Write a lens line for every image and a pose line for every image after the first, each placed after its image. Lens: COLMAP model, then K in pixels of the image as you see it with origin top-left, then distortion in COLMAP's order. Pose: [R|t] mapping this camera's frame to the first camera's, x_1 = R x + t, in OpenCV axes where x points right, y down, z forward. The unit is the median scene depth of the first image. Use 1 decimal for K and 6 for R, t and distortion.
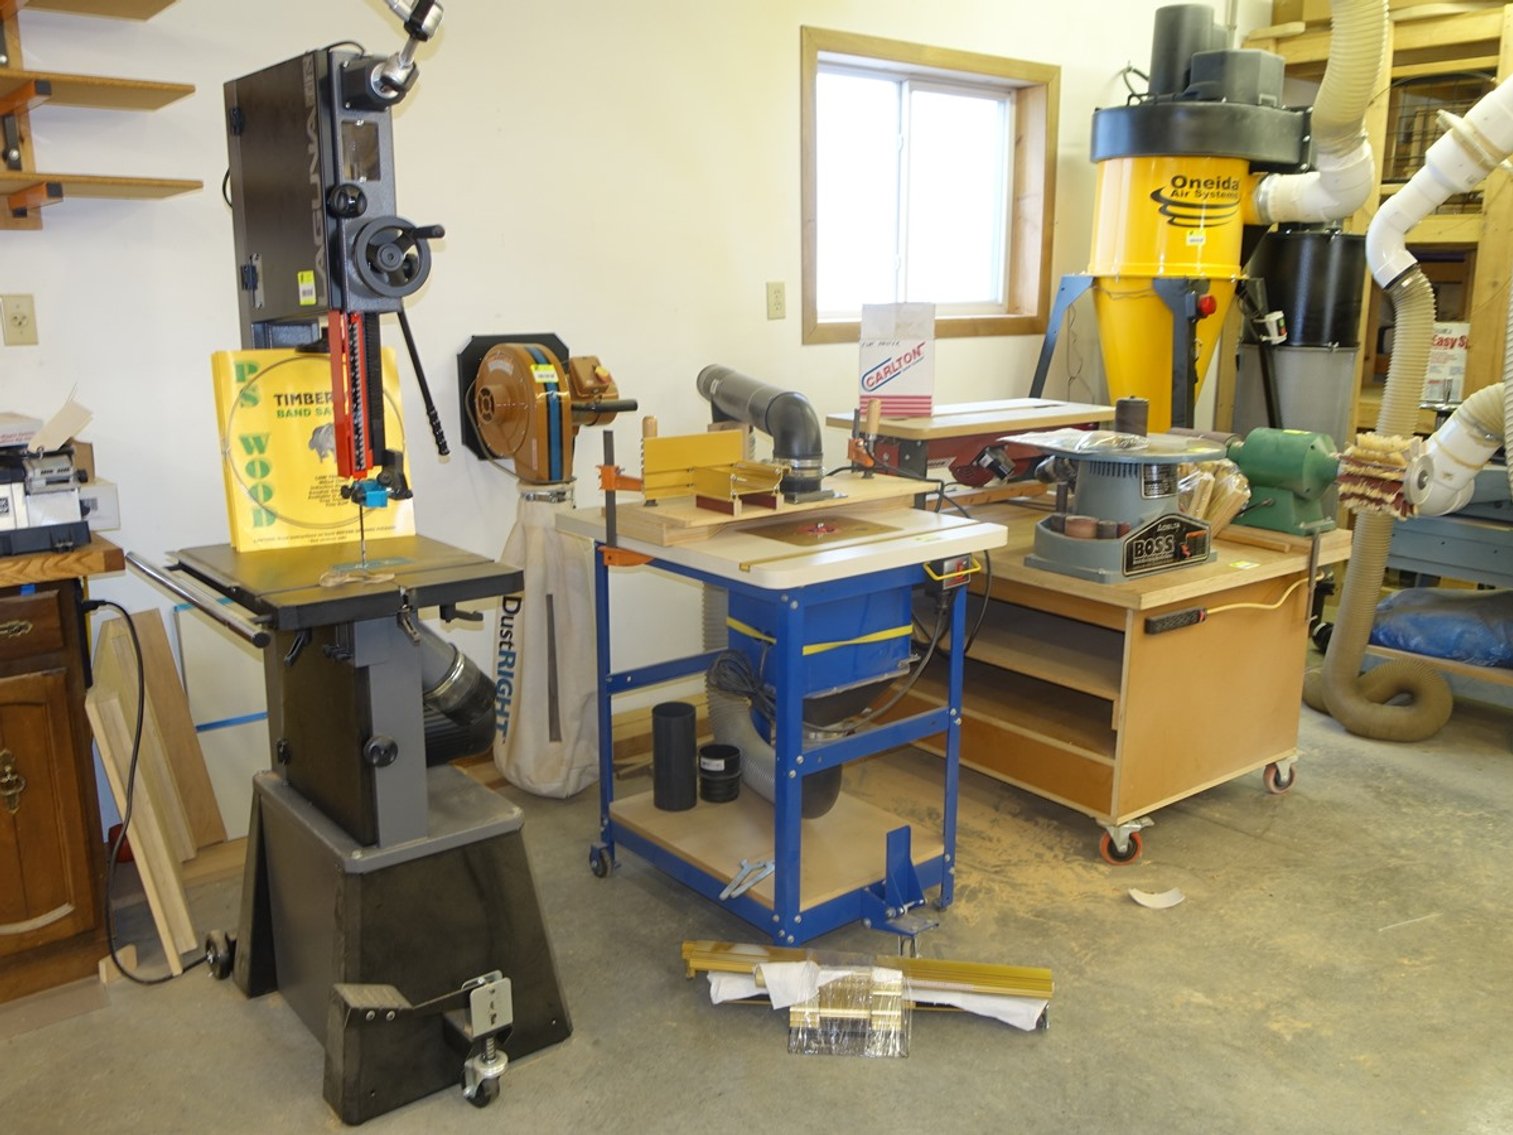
lens RADIAL K [[1299.4, 0, 756.5], [0, 1299.4, 567.5], [0, 0, 1]] dist [-0.003243, 0.000322]
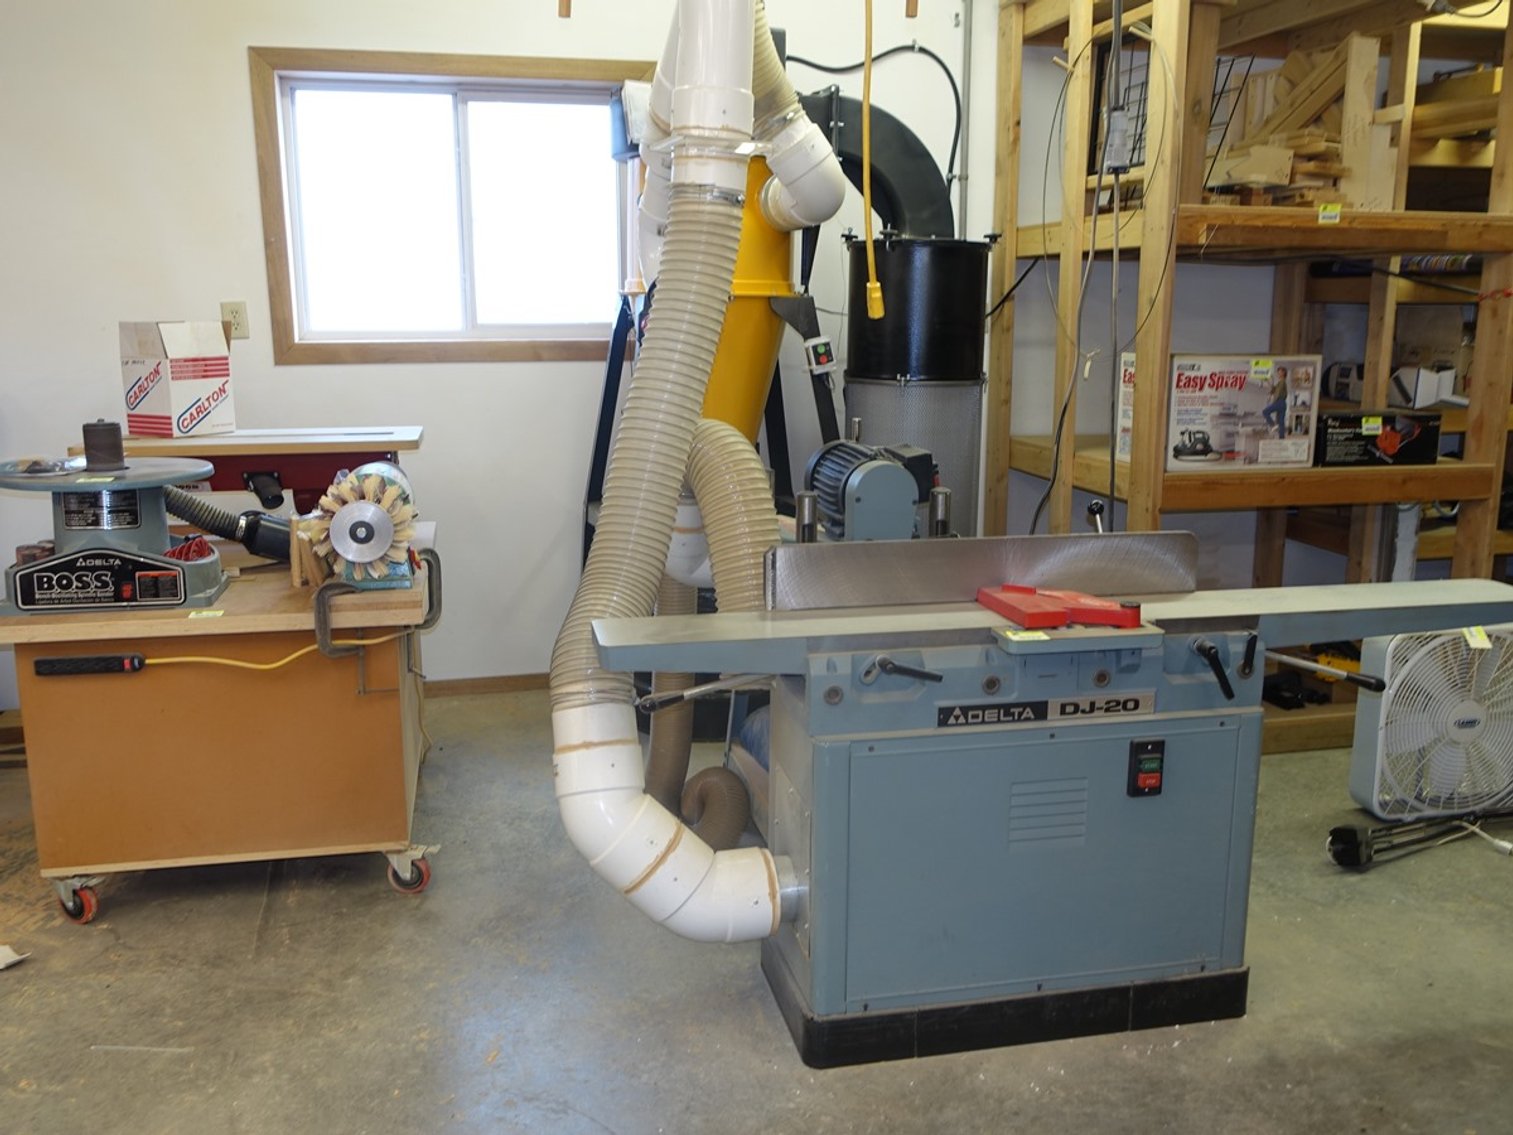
lens RADIAL K [[1299.4, 0, 756.5], [0, 1299.4, 567.5], [0, 0, 1]] dist [-0.003243, 0.000322]
pose [[0.897186, 0.086061, -0.433186, 1.055199], [-0.096167, 0.995364, -0.001425, -0.066325], [0.431055, 0.042936, 0.901304, 0.349671]]
